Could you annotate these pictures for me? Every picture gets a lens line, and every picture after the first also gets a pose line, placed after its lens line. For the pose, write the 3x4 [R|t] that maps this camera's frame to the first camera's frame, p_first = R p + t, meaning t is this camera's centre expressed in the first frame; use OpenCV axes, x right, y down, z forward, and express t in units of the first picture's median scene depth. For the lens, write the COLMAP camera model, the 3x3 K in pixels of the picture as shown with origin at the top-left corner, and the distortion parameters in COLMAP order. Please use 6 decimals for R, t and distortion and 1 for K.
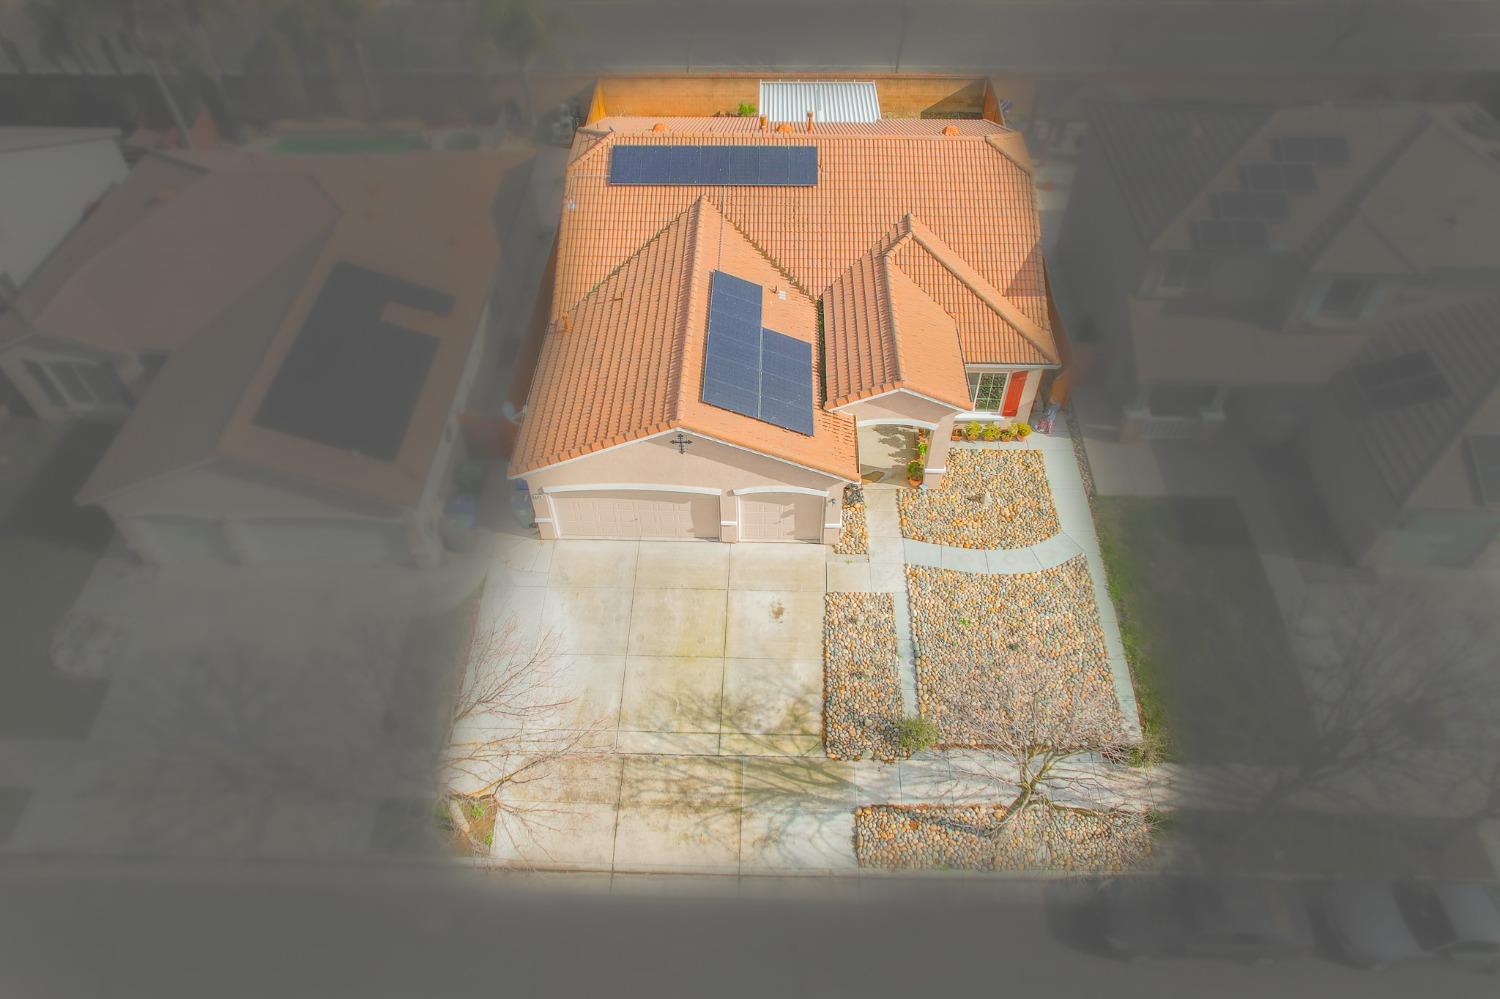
lens RADIAL K [[981.1, 0, 750.0], [0, 981.1, 499.5], [0, 0, 1]] dist [-0.076303, 0.073532]
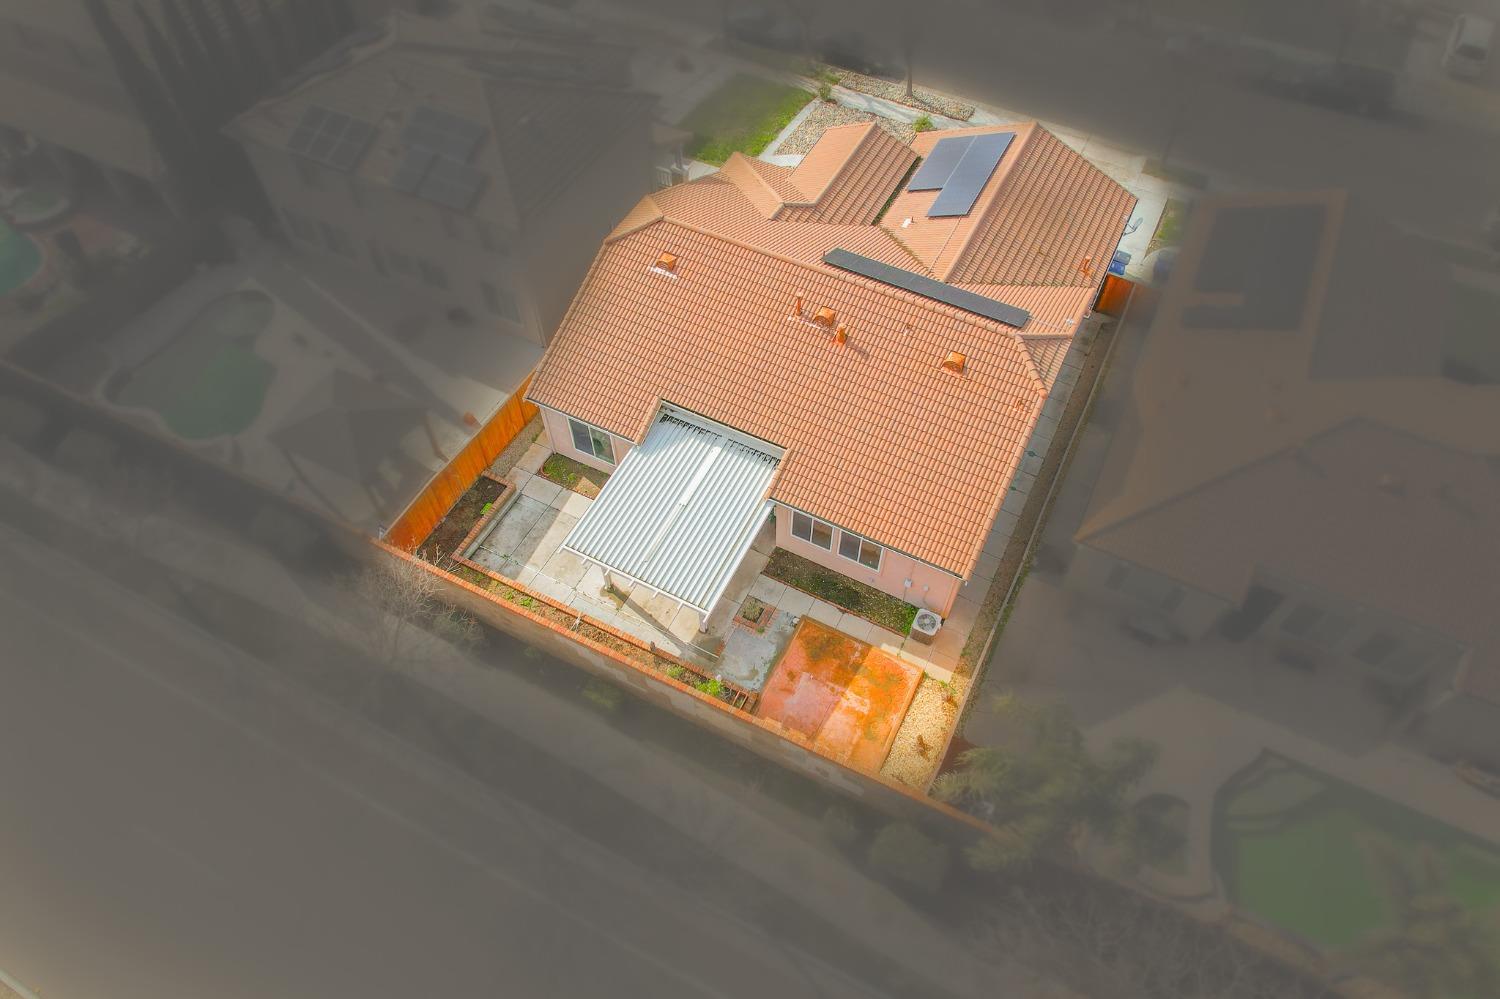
lens RADIAL K [[959.1, 0, 750.0], [0, 959.1, 499.5], [0, 0, 1]] dist [-0.076871, 0.069192]
pose [[-0.900803, -0.348109, 0.259565, -0.244979], [0.327199, -0.151170, 0.932785, -1.606686], [-0.285473, 0.925185, 0.250076, 1.219662]]
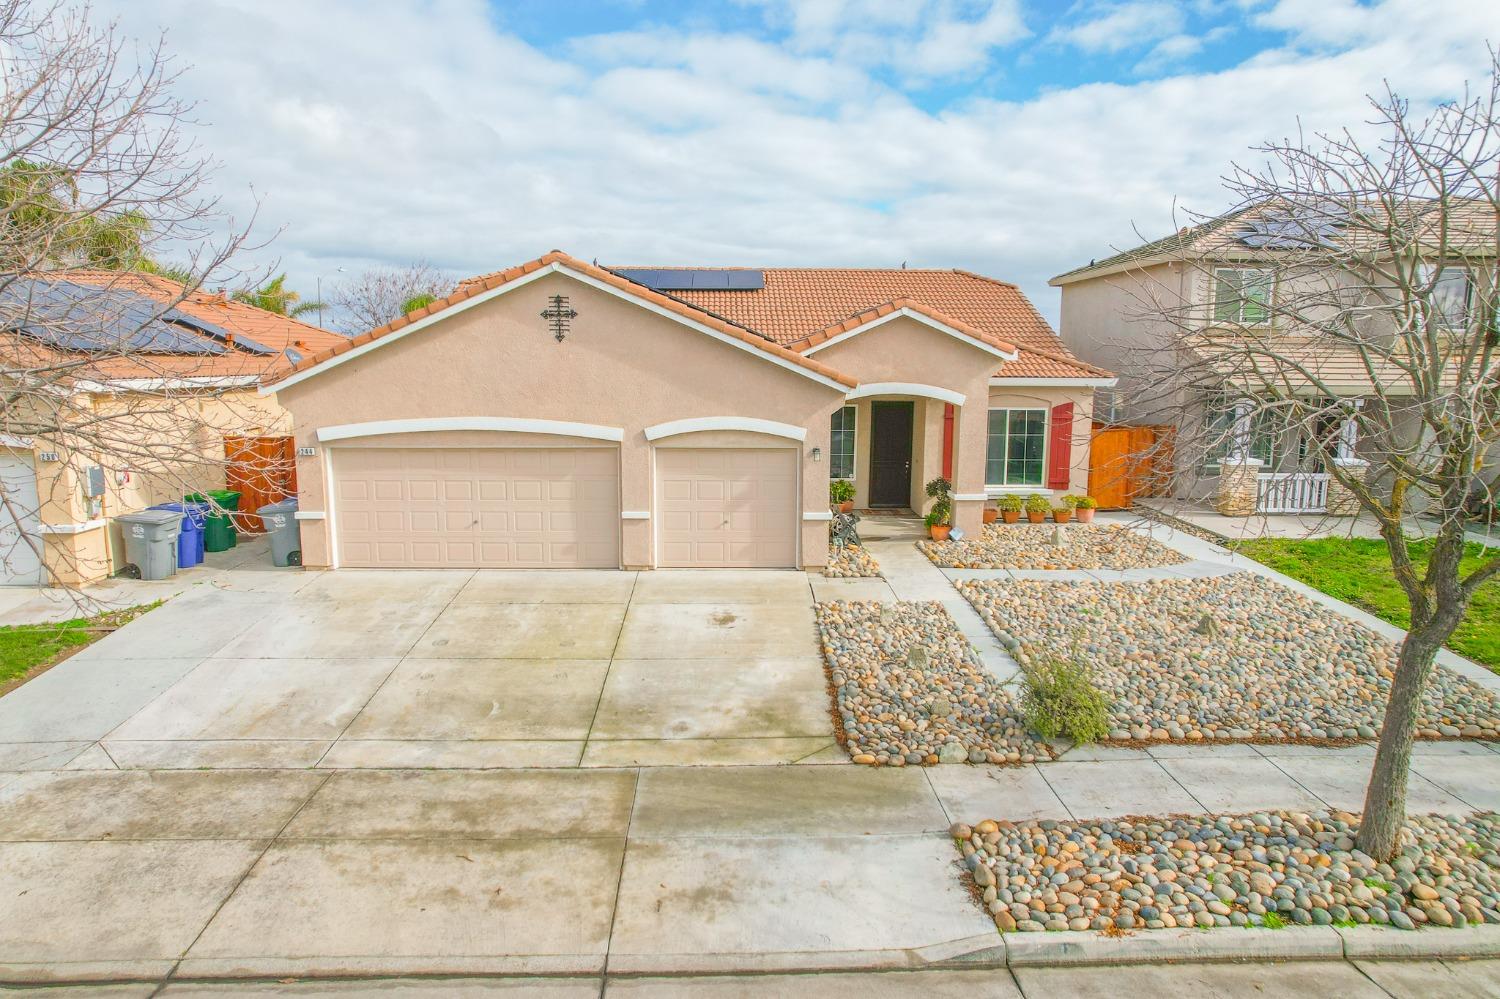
lens RADIAL K [[959.1, 0, 750.0], [0, 959.1, 499.5], [0, 0, 1]] dist [-0.076871, 0.069192]
pose [[0.998284, 0.002927, 0.058491, 0.012989], [0.034975, 0.771289, -0.635524, 0.394053], [-0.046974, 0.636479, 0.769862, 0.589834]]
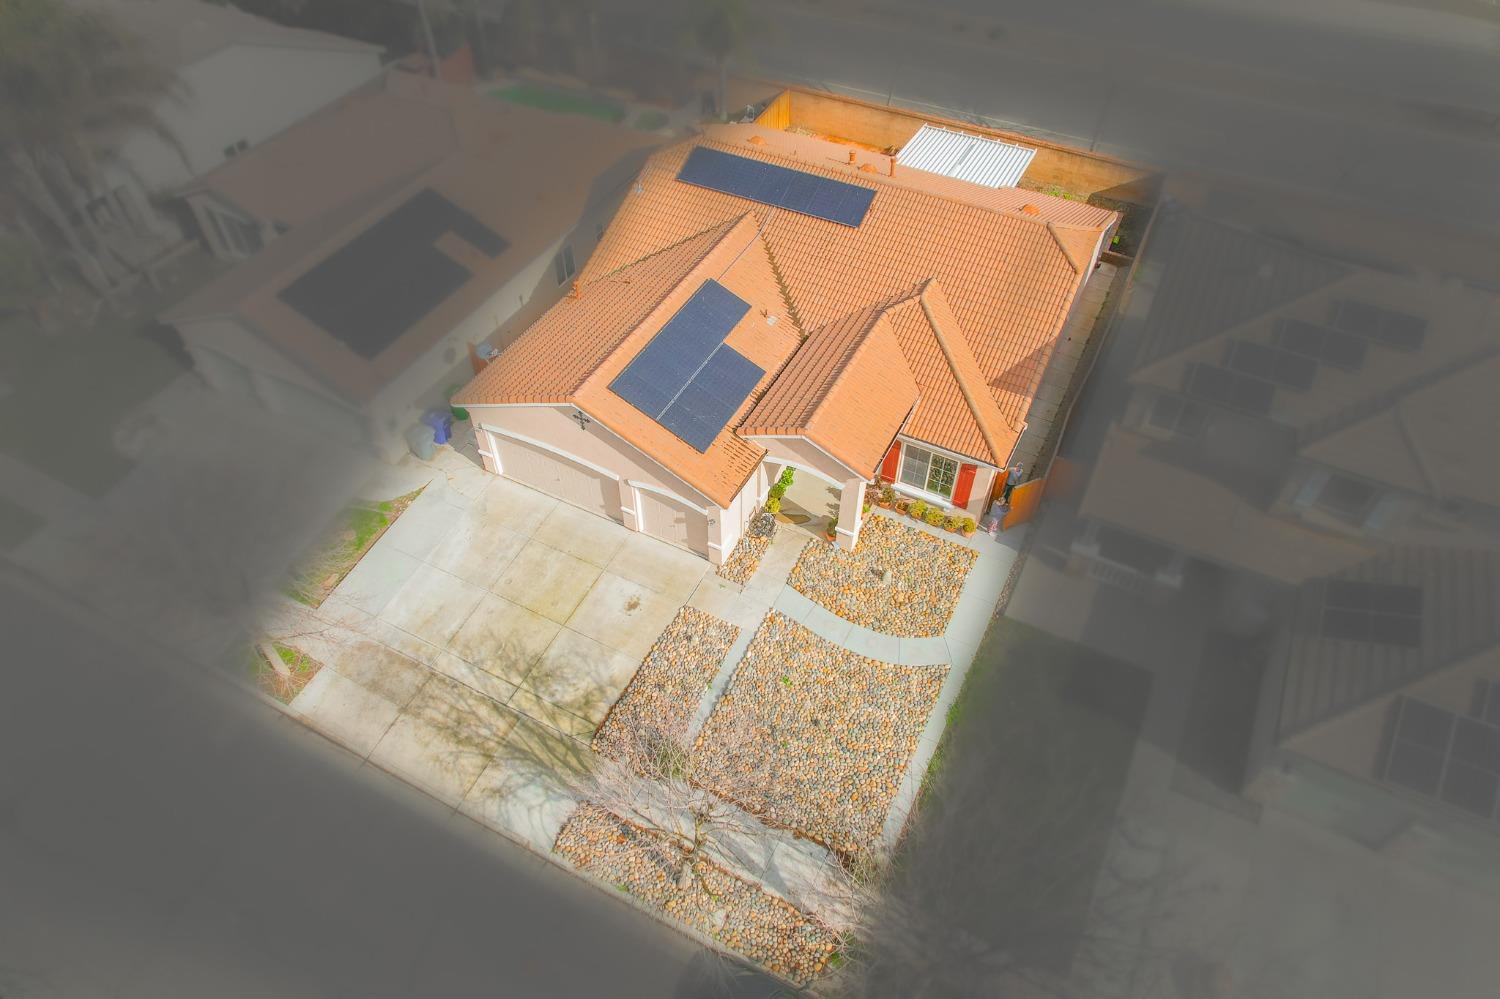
lens RADIAL K [[959.1, 0, 750.0], [0, 959.1, 499.5], [0, 0, 1]] dist [-0.076871, 0.069192]
pose [[0.903347, 0.323284, -0.281871, 0.400997], [-0.325793, 0.944624, 0.039300, -0.073509], [0.278968, 0.056330, 0.958647, 0.056893]]
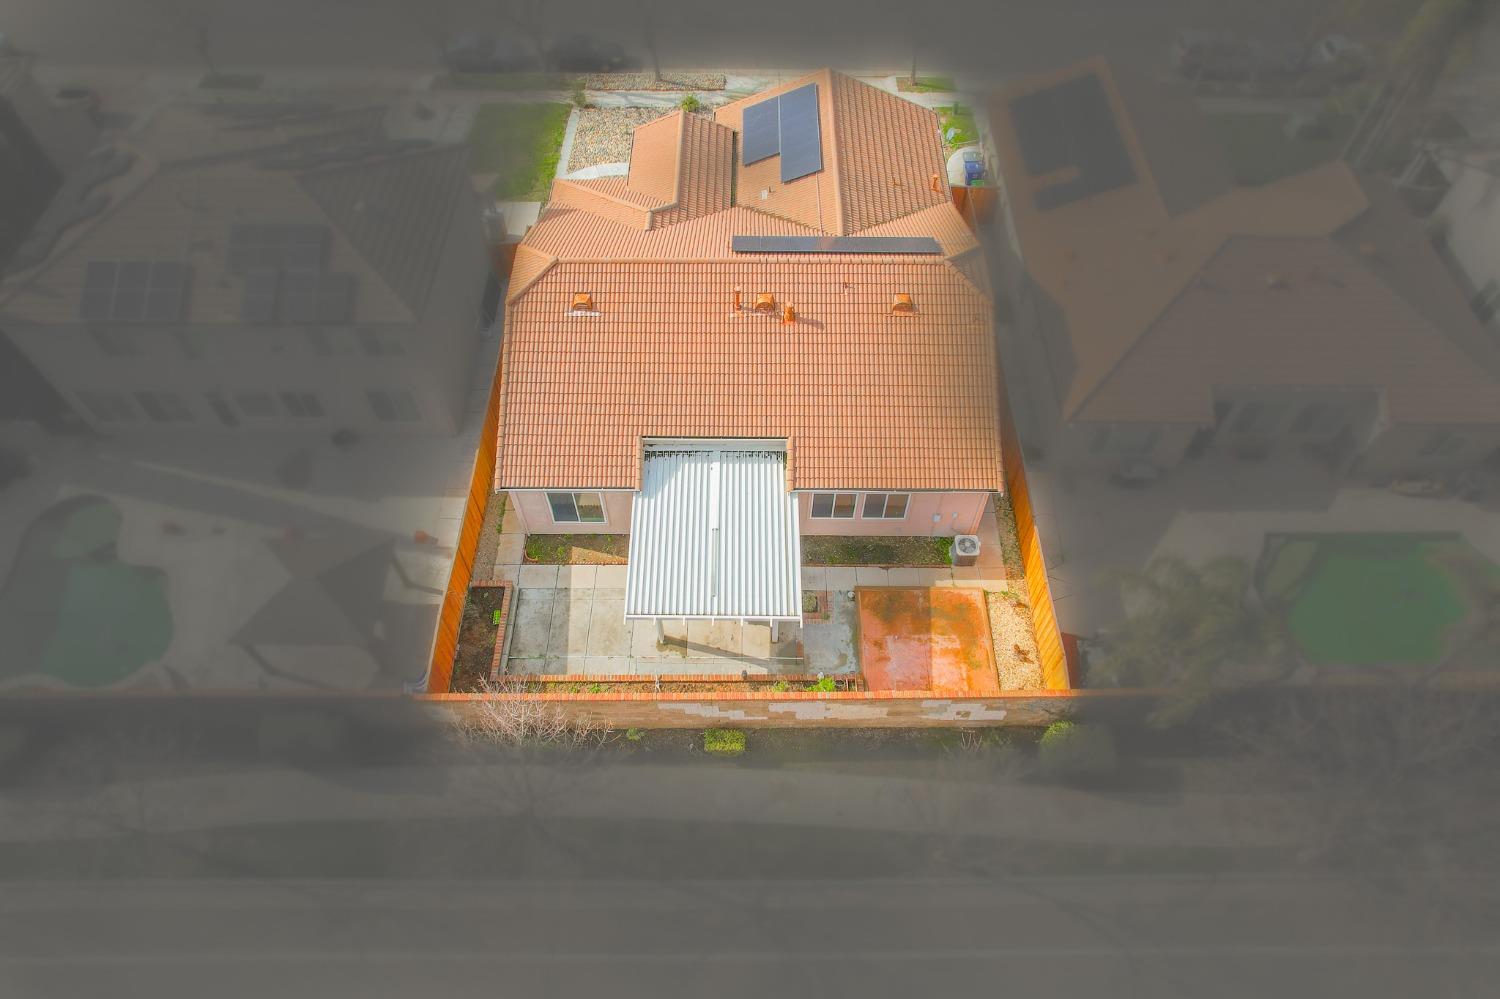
lens RADIAL K [[959.1, 0, 750.0], [0, 959.1, 499.5], [0, 0, 1]] dist [-0.076871, 0.069192]
pose [[-0.999823, 0.018547, -0.003258, 0.070953], [-0.007277, -0.220980, 0.975251, -1.642932], [0.017367, 0.975102, 0.221076, 1.254278]]
